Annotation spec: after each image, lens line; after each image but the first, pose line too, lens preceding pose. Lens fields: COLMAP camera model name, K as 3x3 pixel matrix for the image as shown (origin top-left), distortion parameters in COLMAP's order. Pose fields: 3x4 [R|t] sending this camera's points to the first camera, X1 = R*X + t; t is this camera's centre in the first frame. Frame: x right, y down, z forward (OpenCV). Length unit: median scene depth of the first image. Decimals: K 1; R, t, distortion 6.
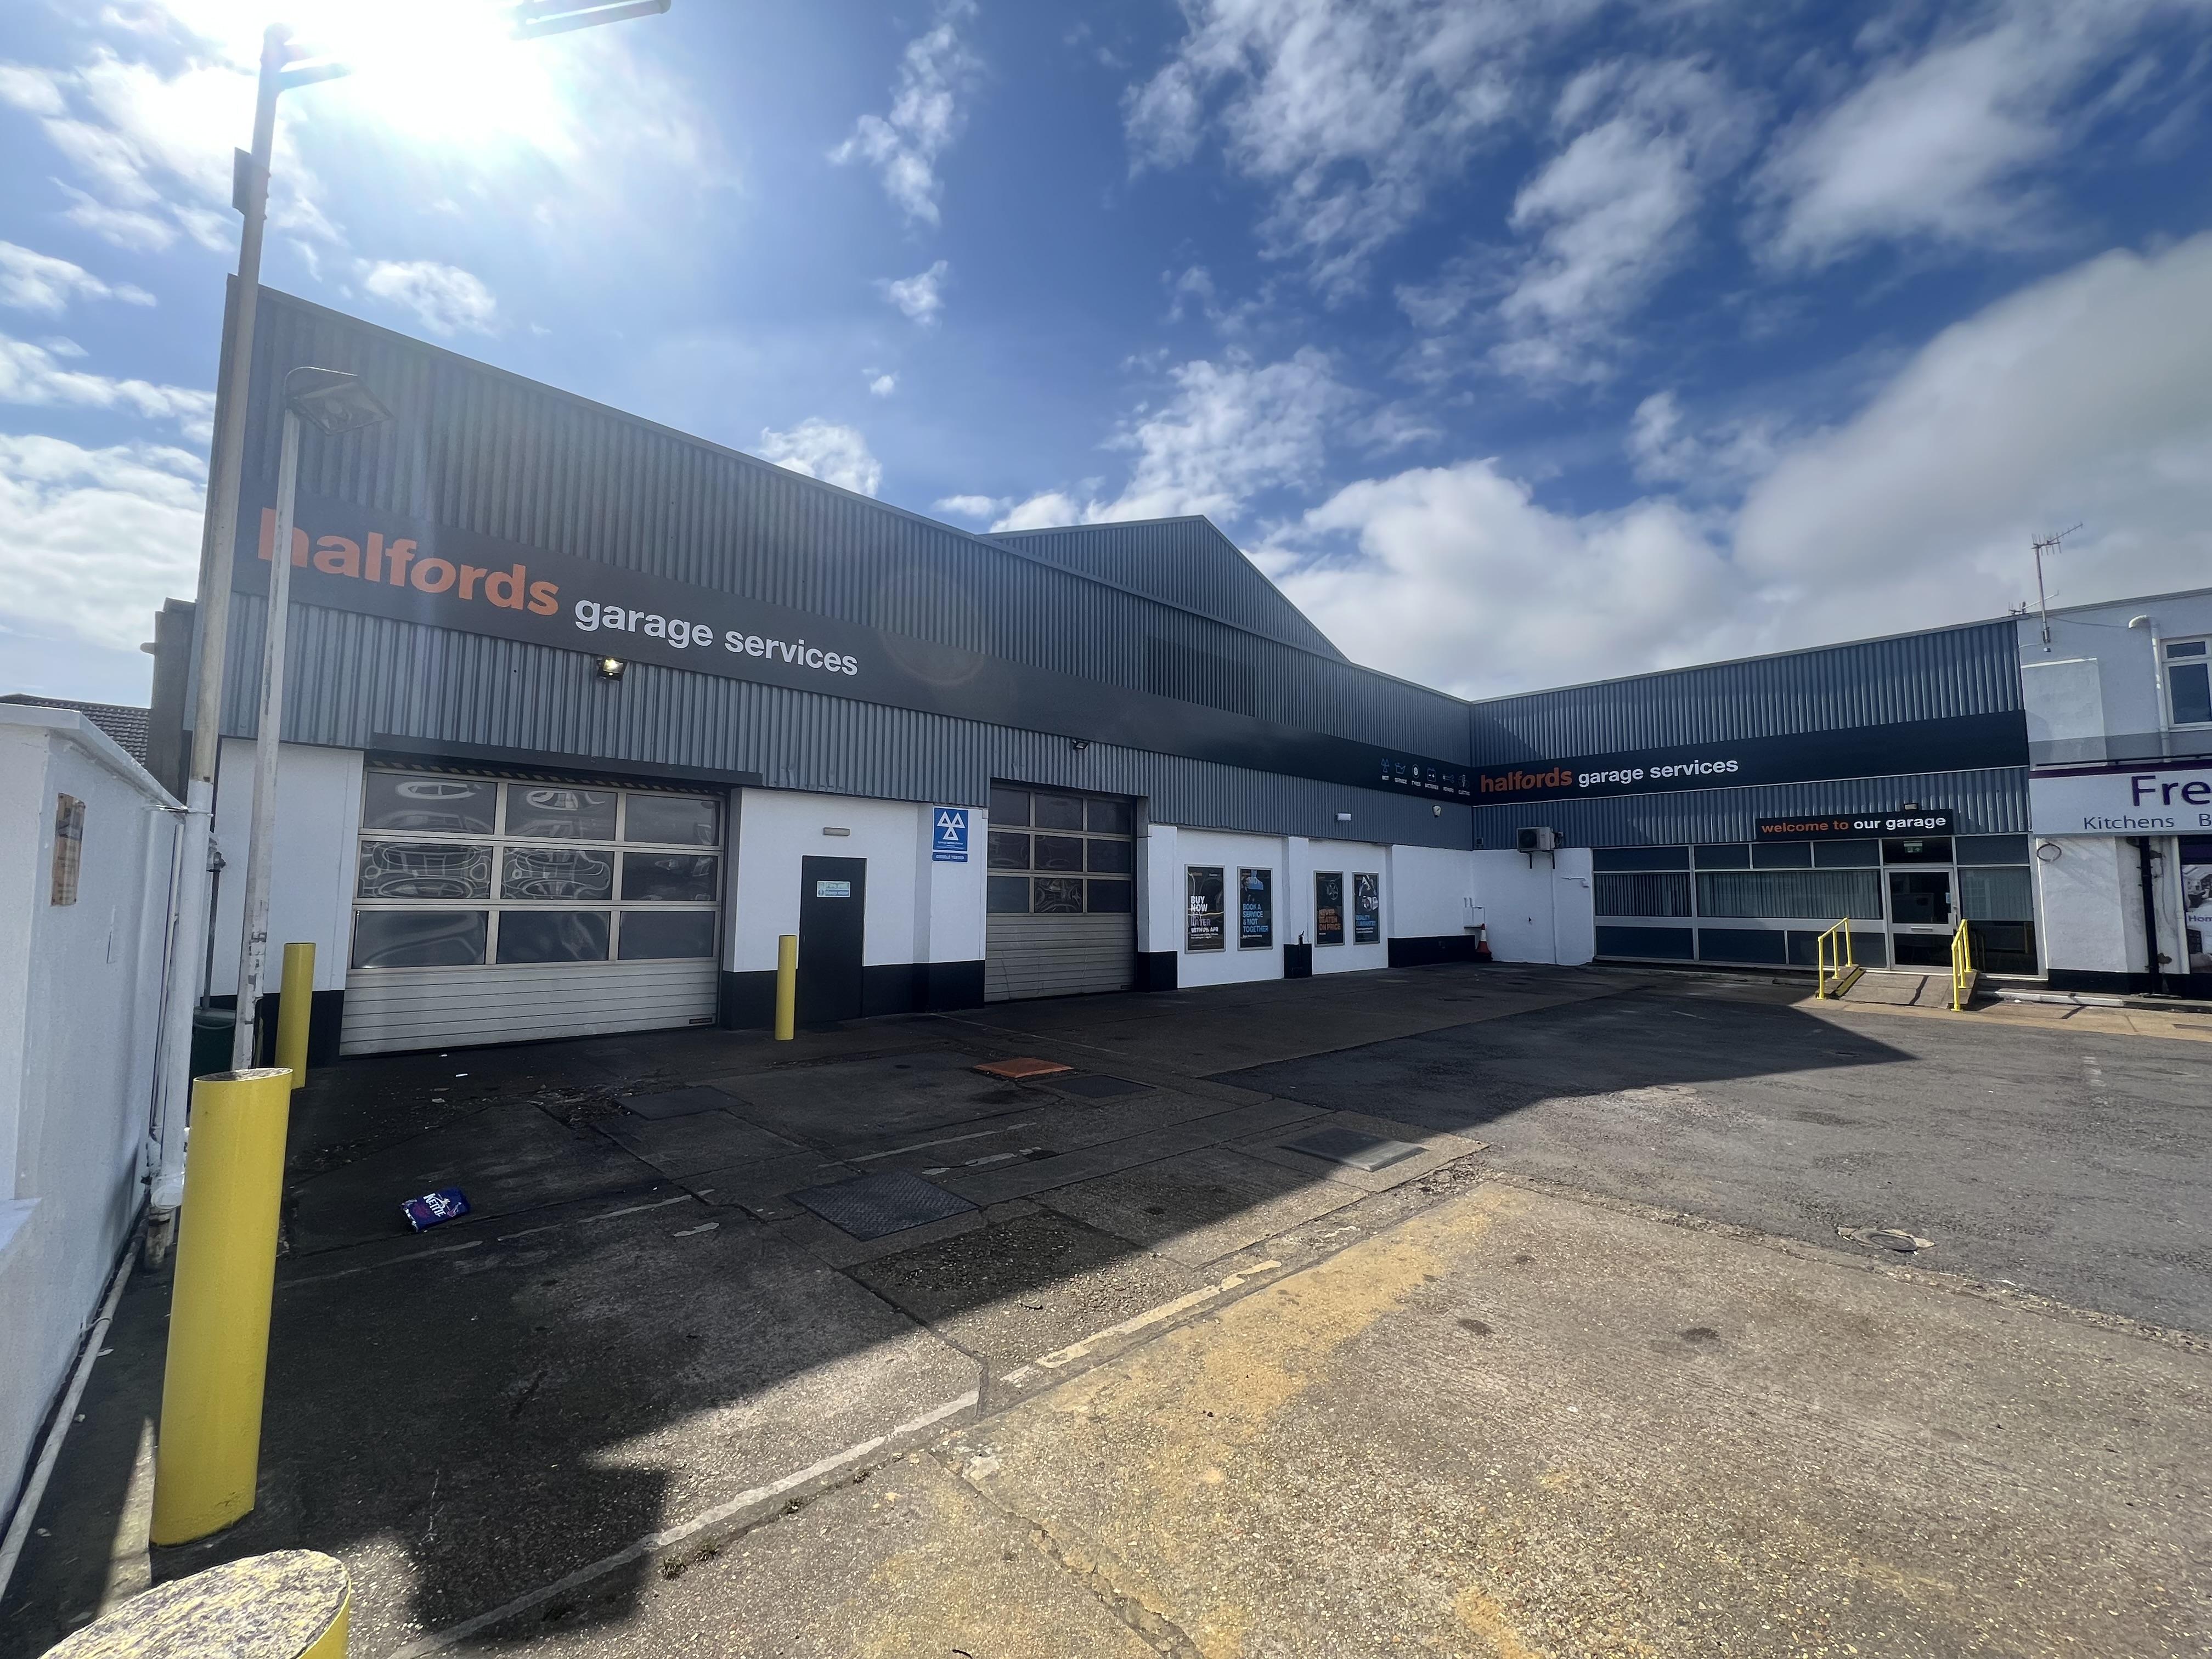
lens RADIAL K [[887.0, 0, 1099.8], [0, 887.0, 820.0], [0, 0, 1]] dist [-0.001061, -0.000328]
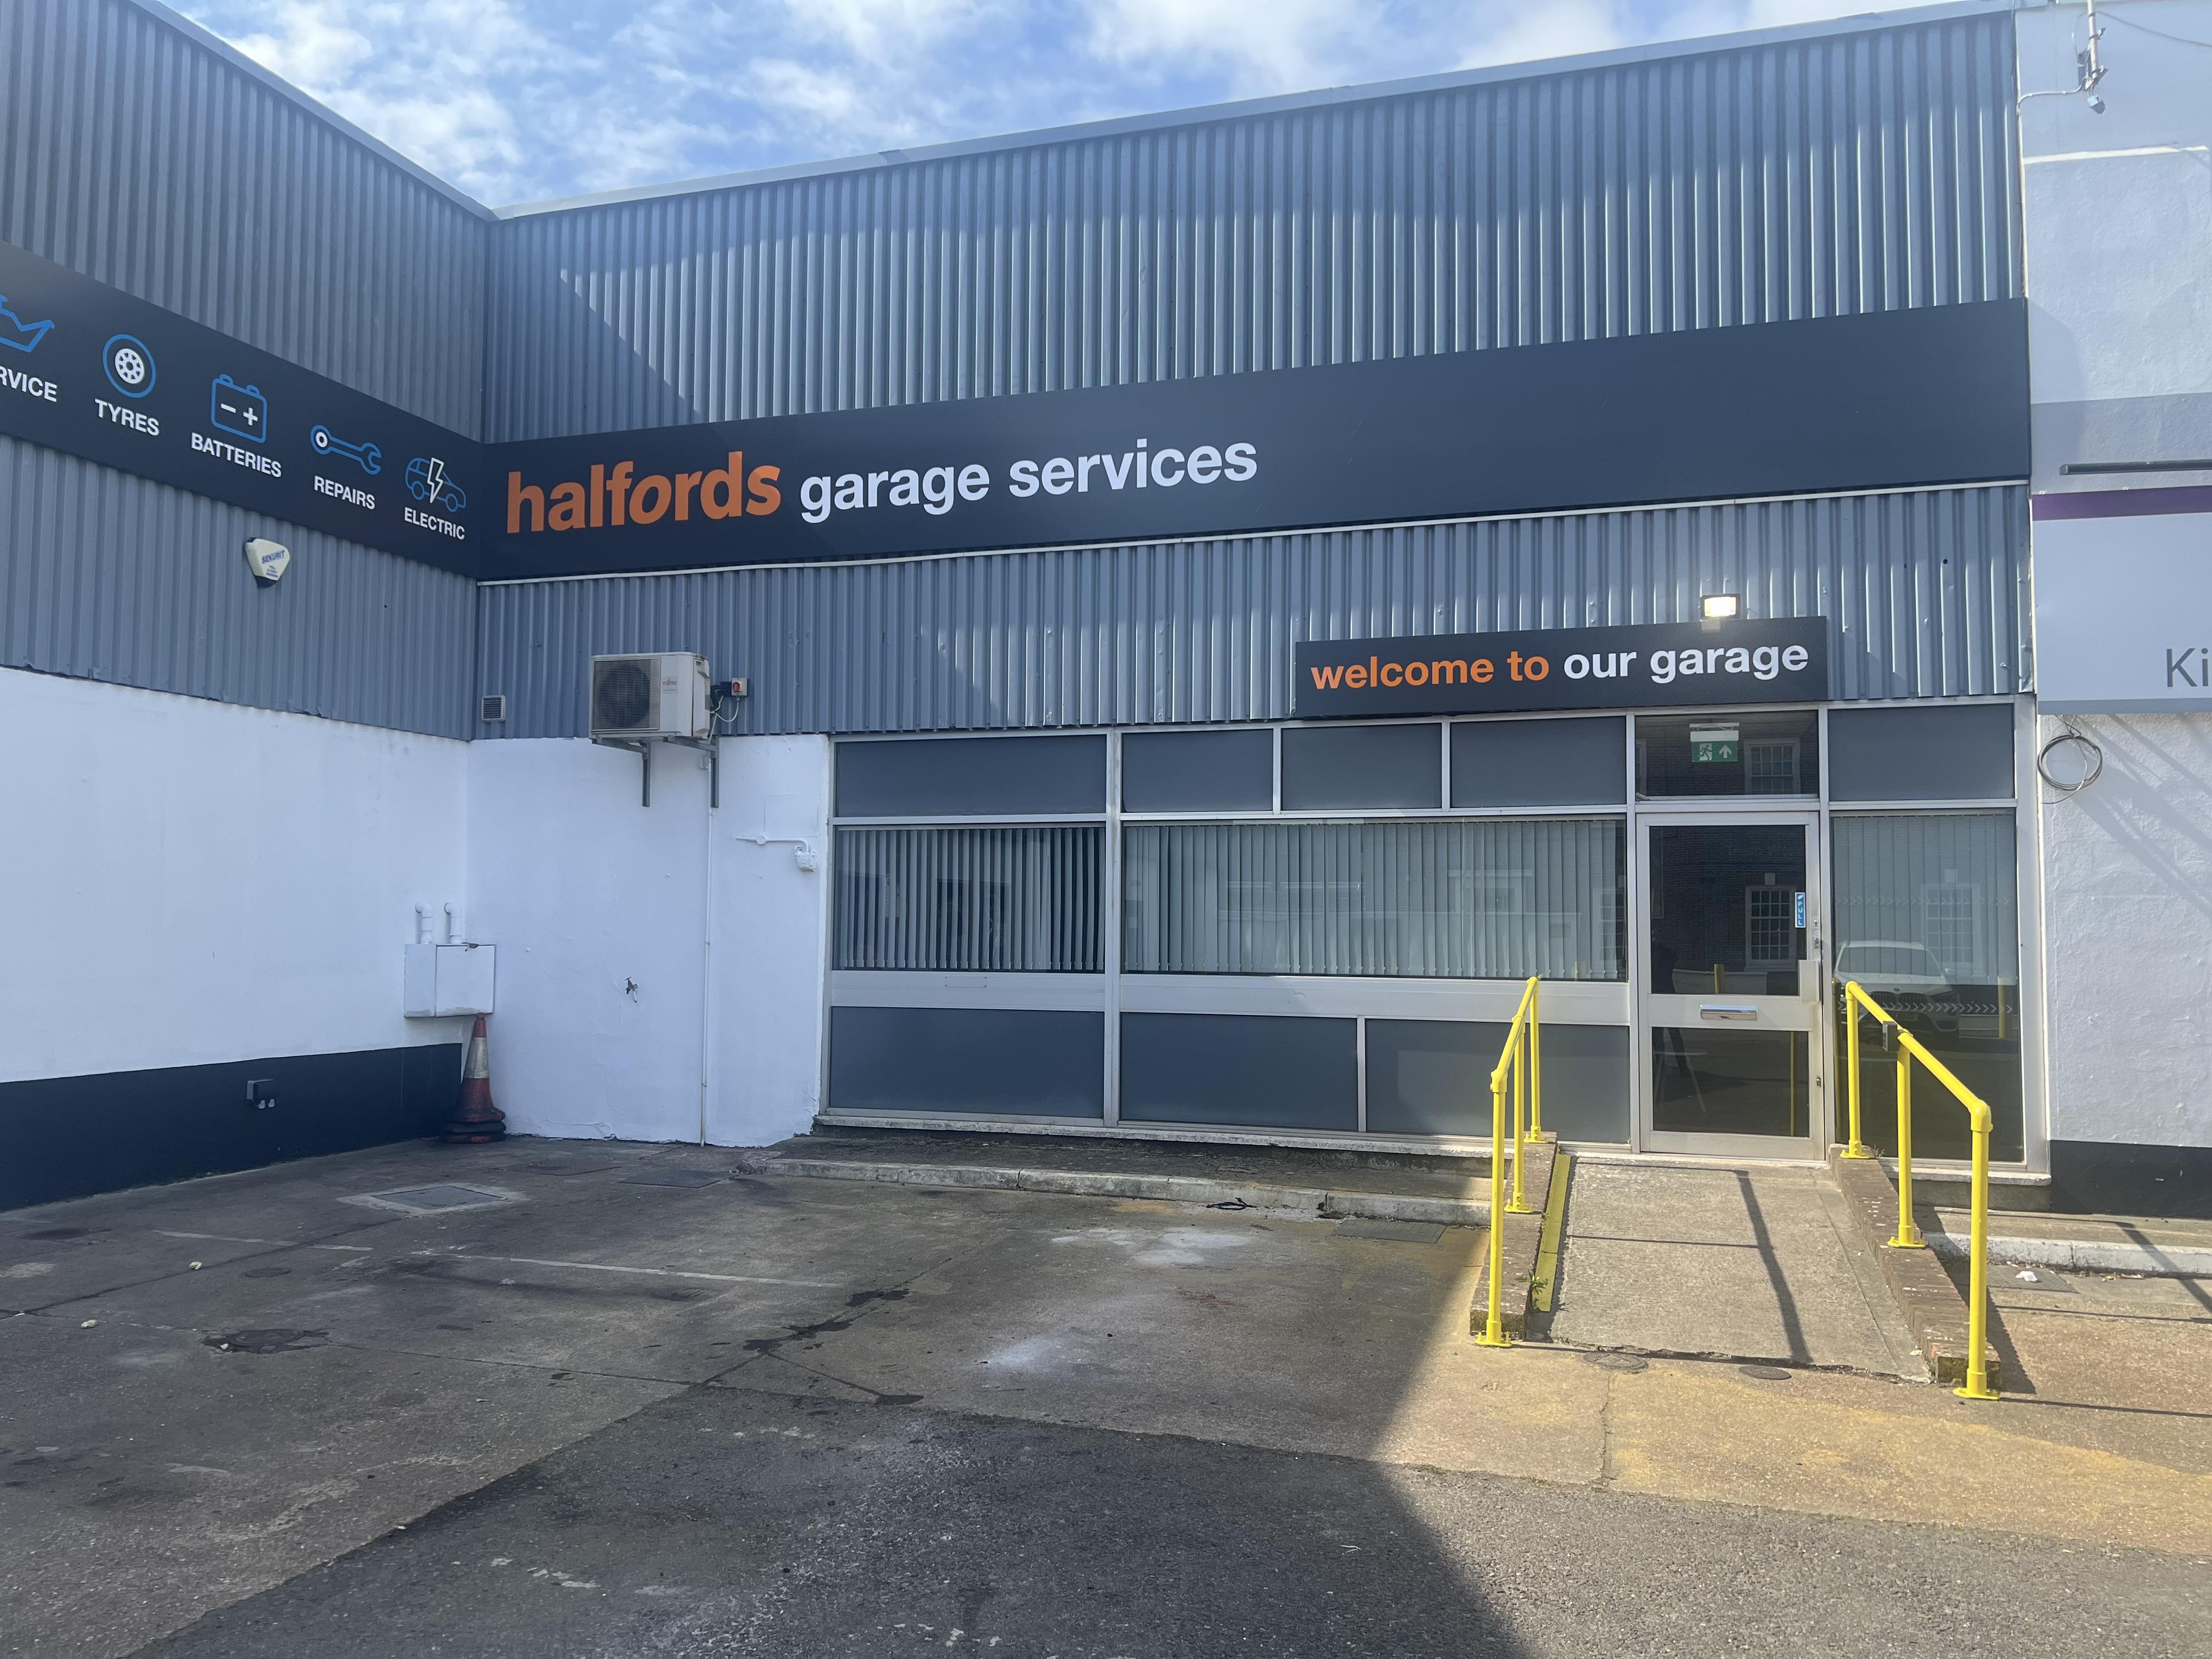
lens RADIAL K [[1652.3, 0, 1106.0], [0, 1652.3, 829.5], [0, 0, 1]] dist [0.008169, 0.000700]
pose [[0.858571, 0.026901, 0.511989, 0.410349], [-0.045416, 0.998687, 0.023686, 0.051396], [-0.510679, -0.043589, 0.858666, 0.564279]]
